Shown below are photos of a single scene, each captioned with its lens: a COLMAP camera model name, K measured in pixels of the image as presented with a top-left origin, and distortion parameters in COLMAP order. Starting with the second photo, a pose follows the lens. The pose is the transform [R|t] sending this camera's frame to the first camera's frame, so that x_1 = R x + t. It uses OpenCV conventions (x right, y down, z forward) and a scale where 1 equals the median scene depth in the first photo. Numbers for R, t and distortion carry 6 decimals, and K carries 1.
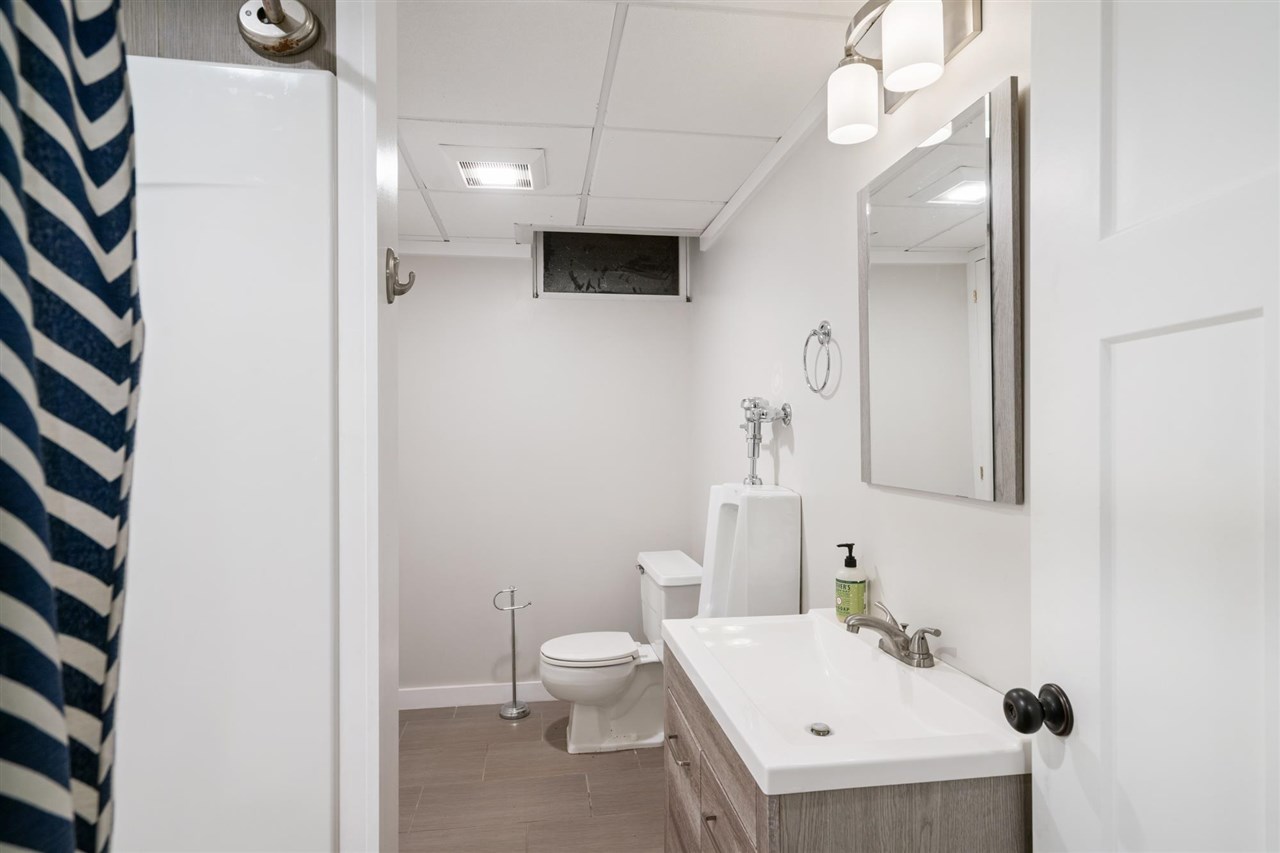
lens RADIAL K [[685.2, 0, 640.0], [0, 685.2, 426.5], [0, 0, 1]] dist [0.002195, 0.000088]
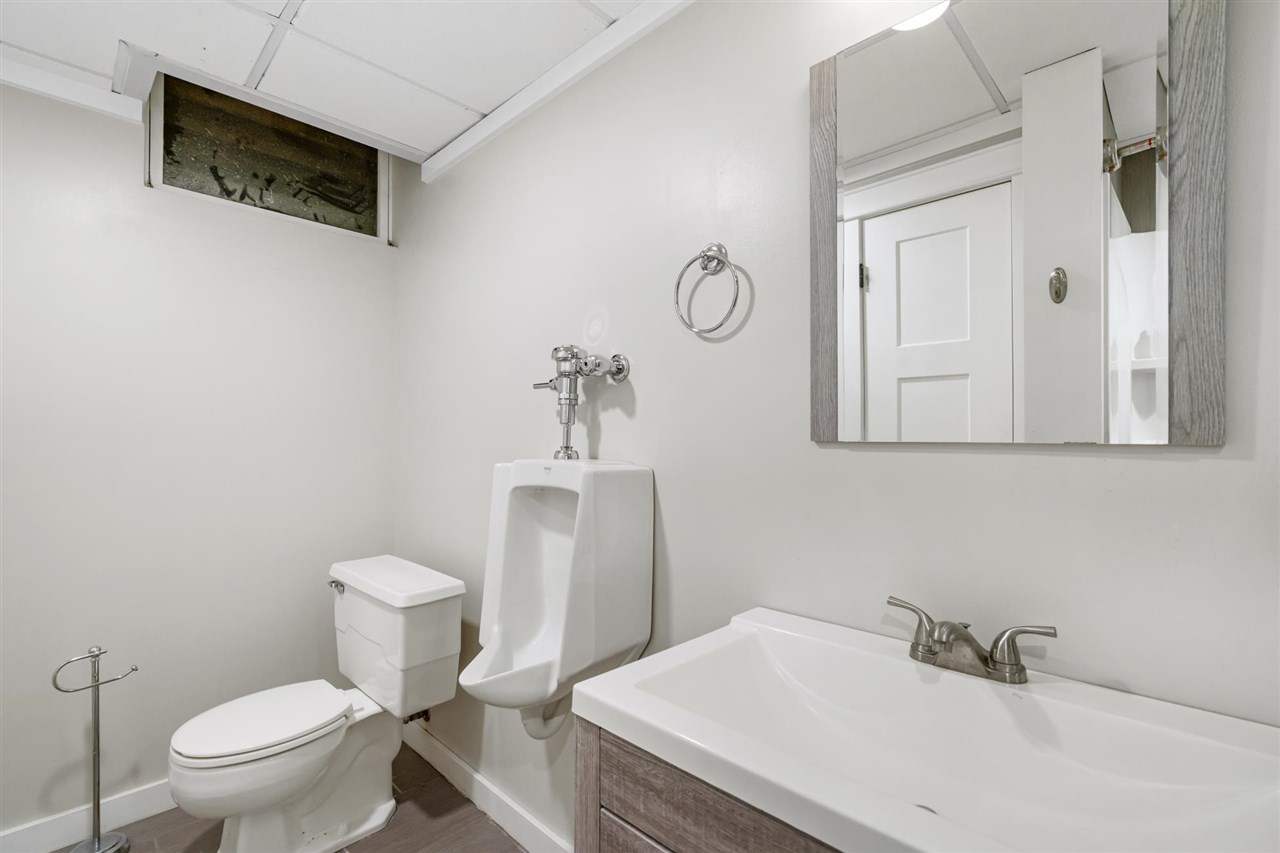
lens RADIAL K [[565.8, 0, 640.0], [0, 565.8, 426.5], [0, 0, 1]] dist [-0.005680, -0.000039]
pose [[0.793825, 0.017905, 0.607882, -0.124449], [-0.014922, 0.999839, -0.009963, 0.042802], [-0.607963, -0.001161, 0.793965, 0.359492]]
